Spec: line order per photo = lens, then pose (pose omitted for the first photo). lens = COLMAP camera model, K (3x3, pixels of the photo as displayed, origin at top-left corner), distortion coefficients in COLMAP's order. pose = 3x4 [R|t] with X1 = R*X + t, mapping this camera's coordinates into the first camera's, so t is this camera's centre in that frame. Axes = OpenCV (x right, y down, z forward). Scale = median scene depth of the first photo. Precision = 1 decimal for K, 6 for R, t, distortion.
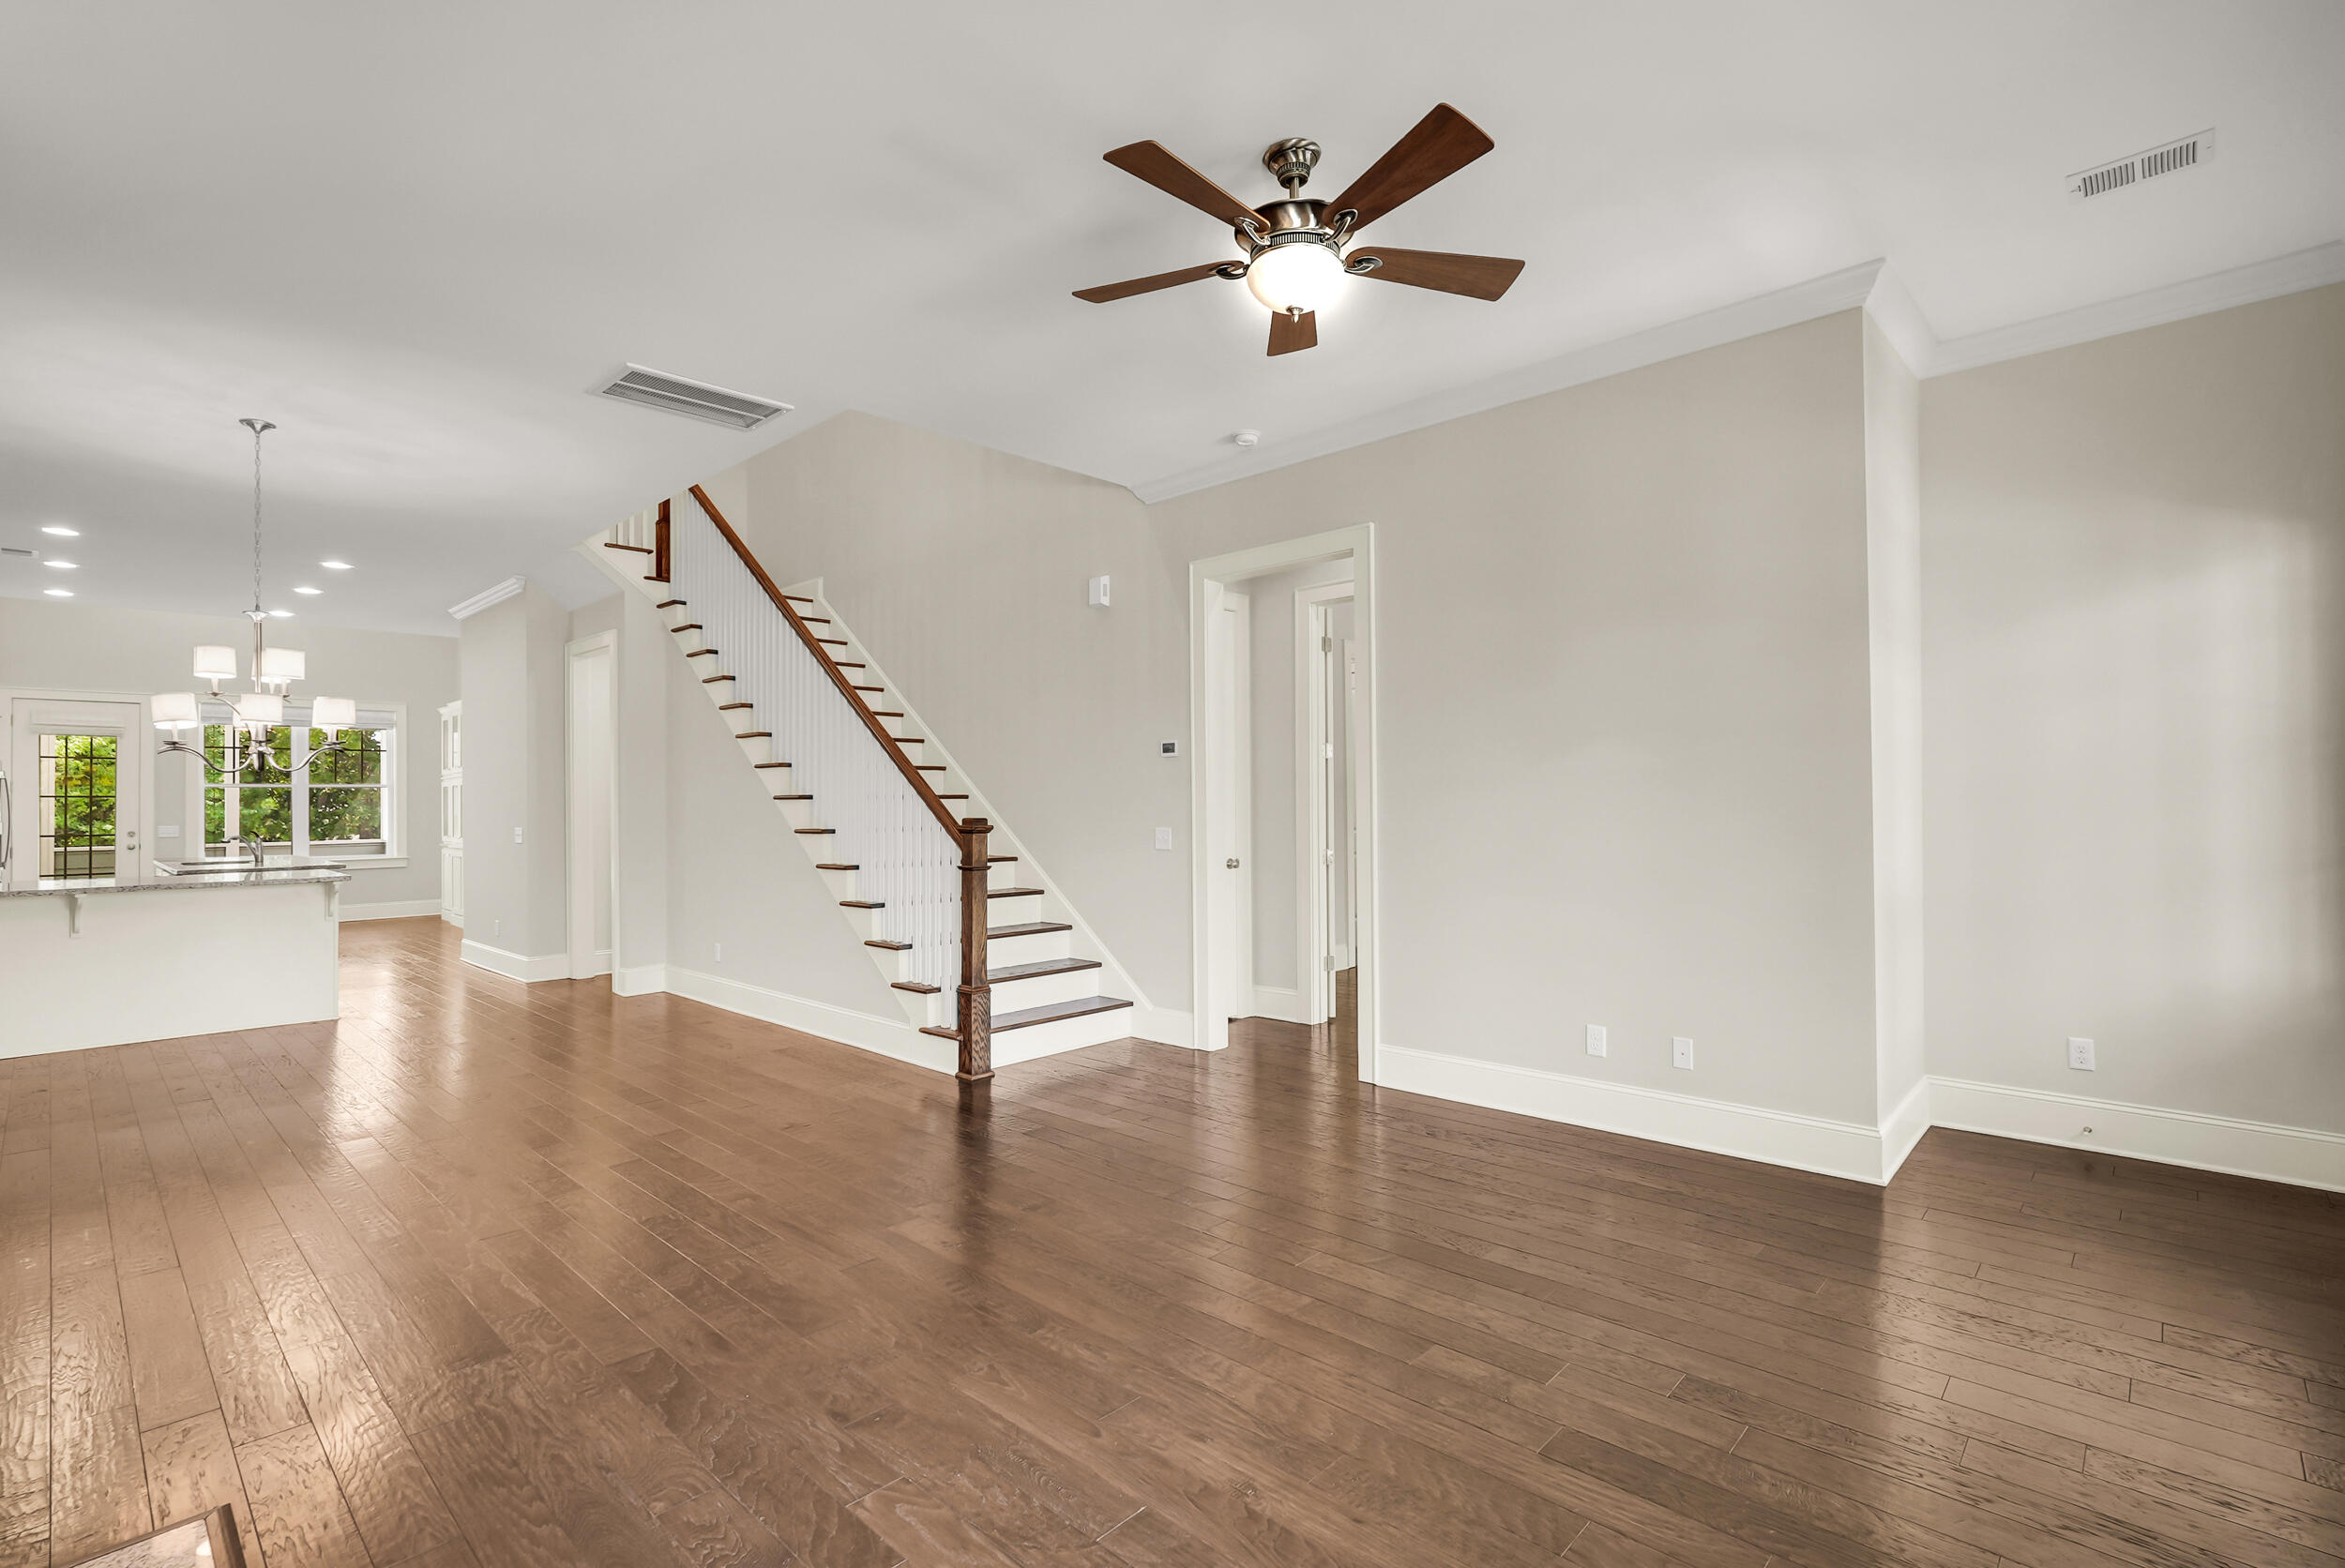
lens RADIAL K [[1077.8, 0, 1172.5], [0, 1077.8, 784.0], [0, 0, 1]] dist [0.001054, 0.000752]
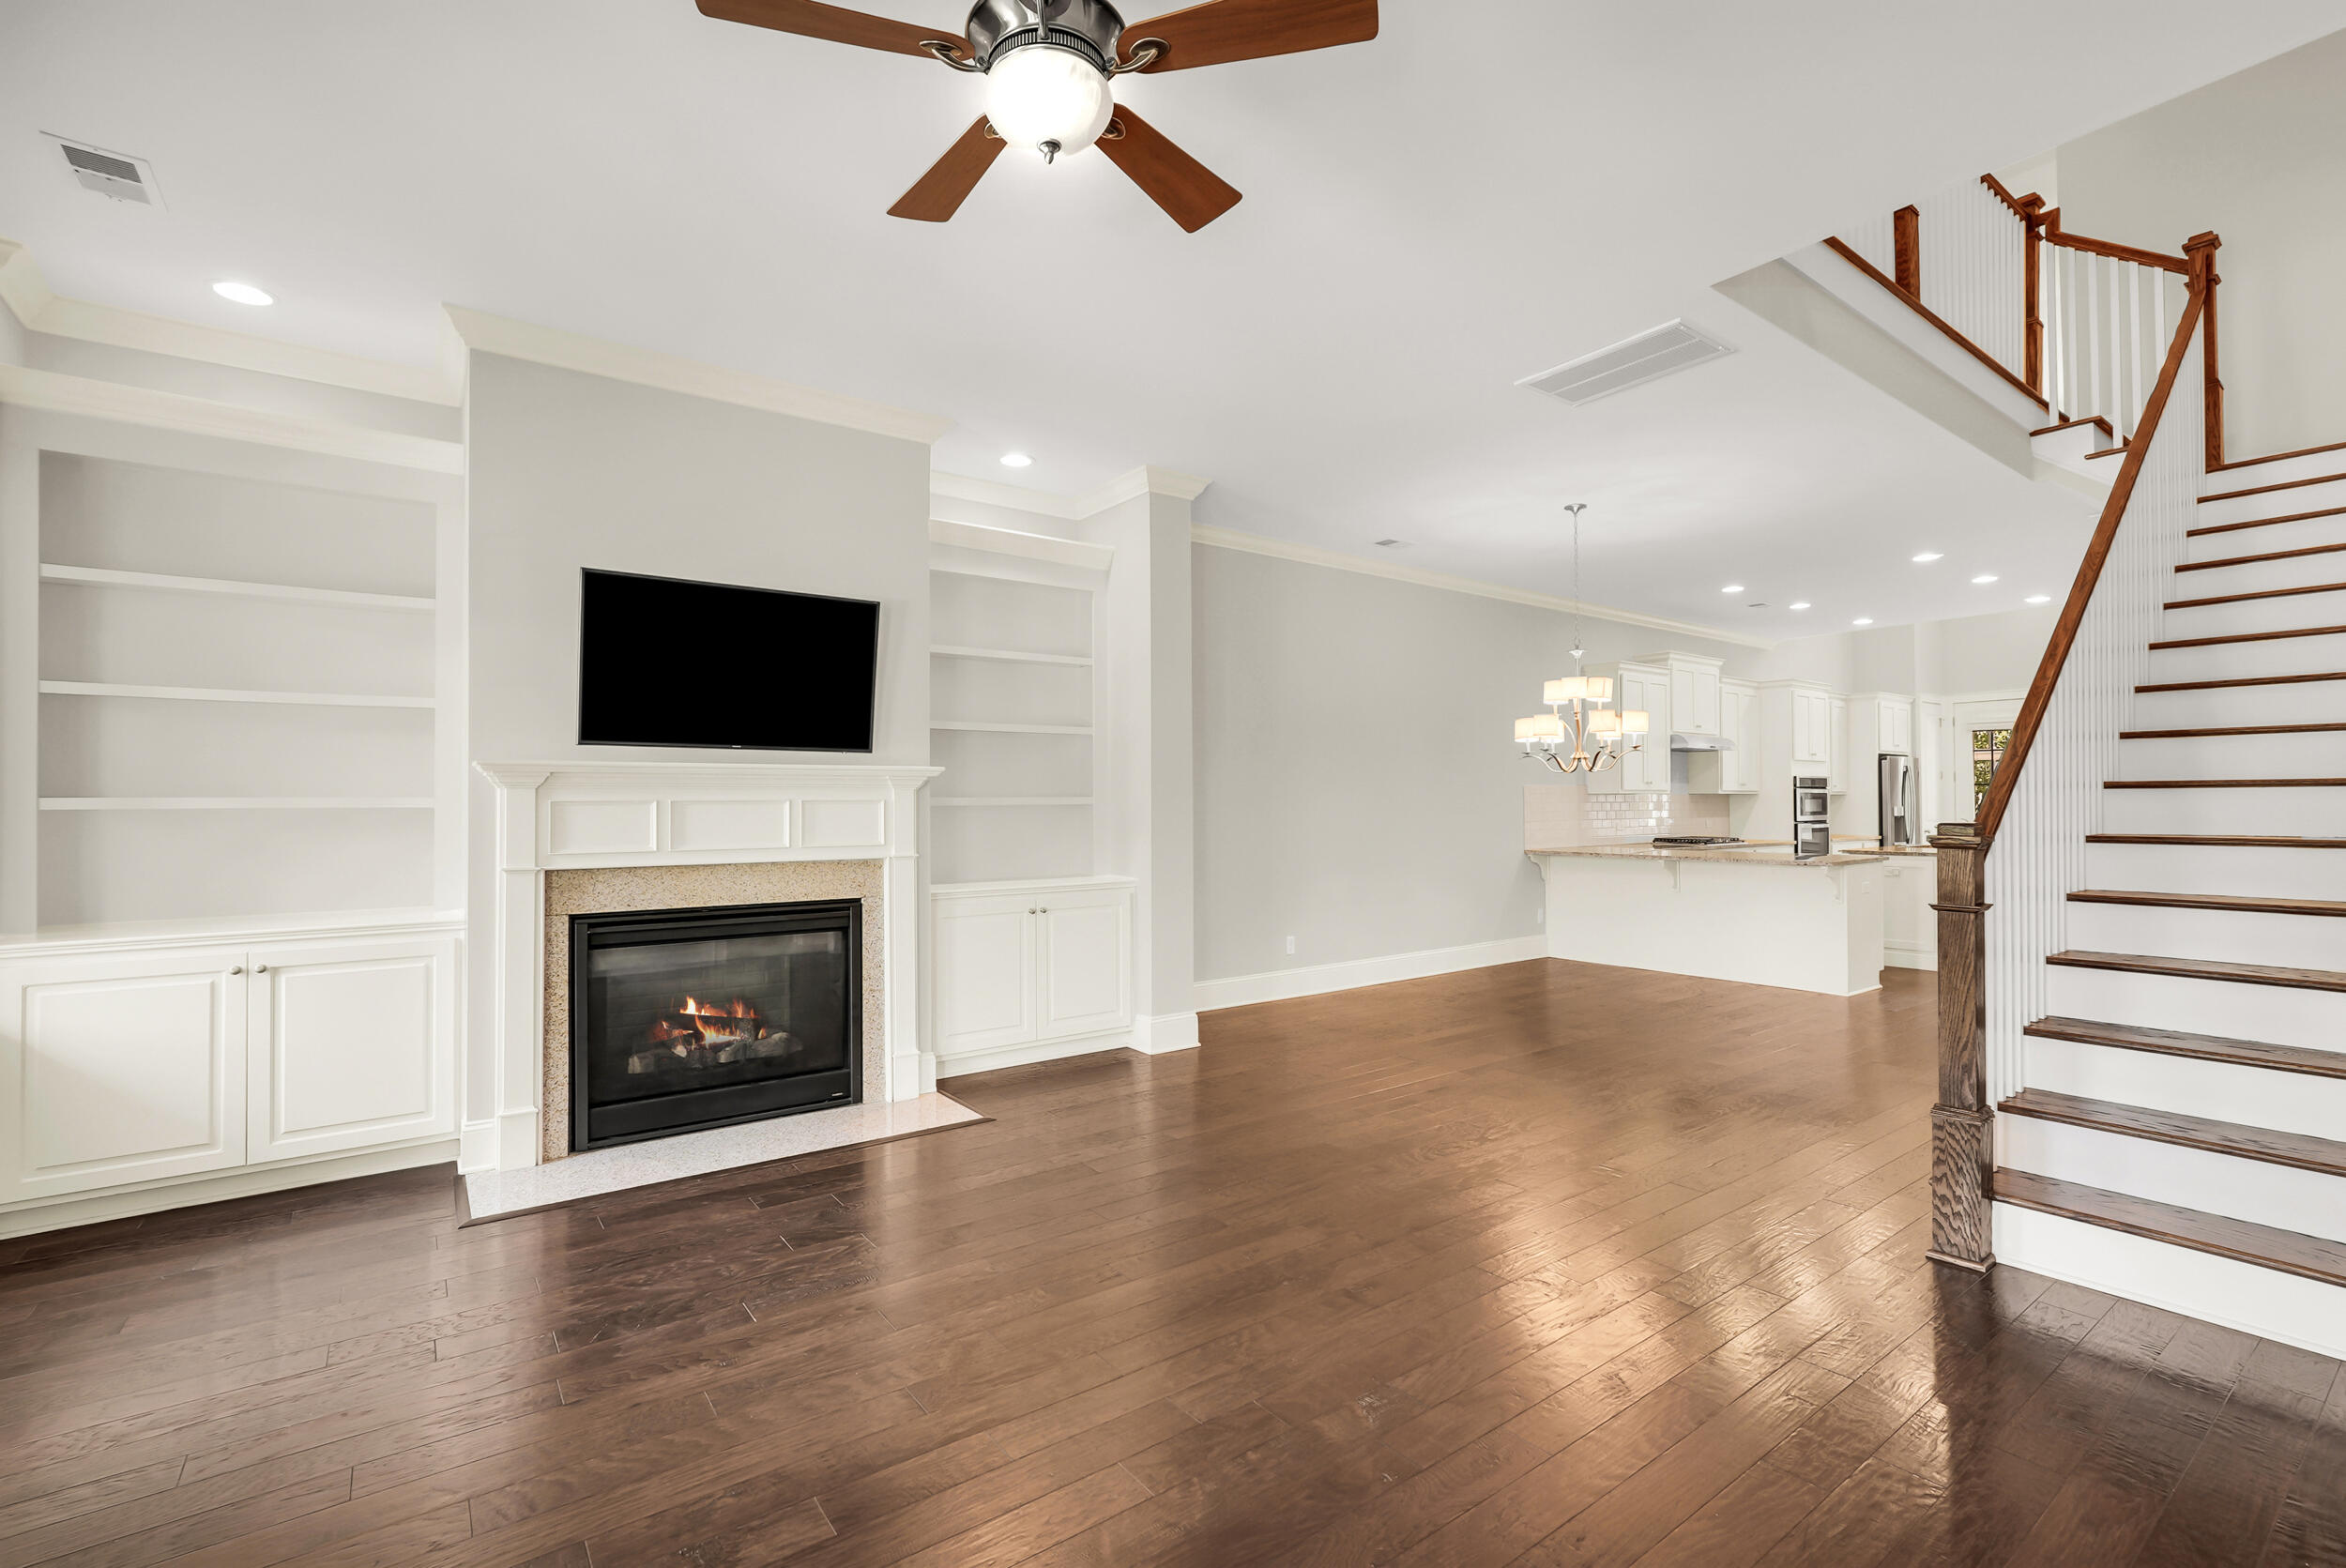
lens RADIAL K [[1038.0, 0, 1163.4], [0, 1038.0, 790.8], [0, 0, 1]] dist [-0.002731, -0.000040]
pose [[-0.170240, 0.002354, -0.985400, 0.677516], [0.021315, 0.999772, -0.001294, 0.005156], [0.985172, -0.021224, -0.170252, 1.001793]]
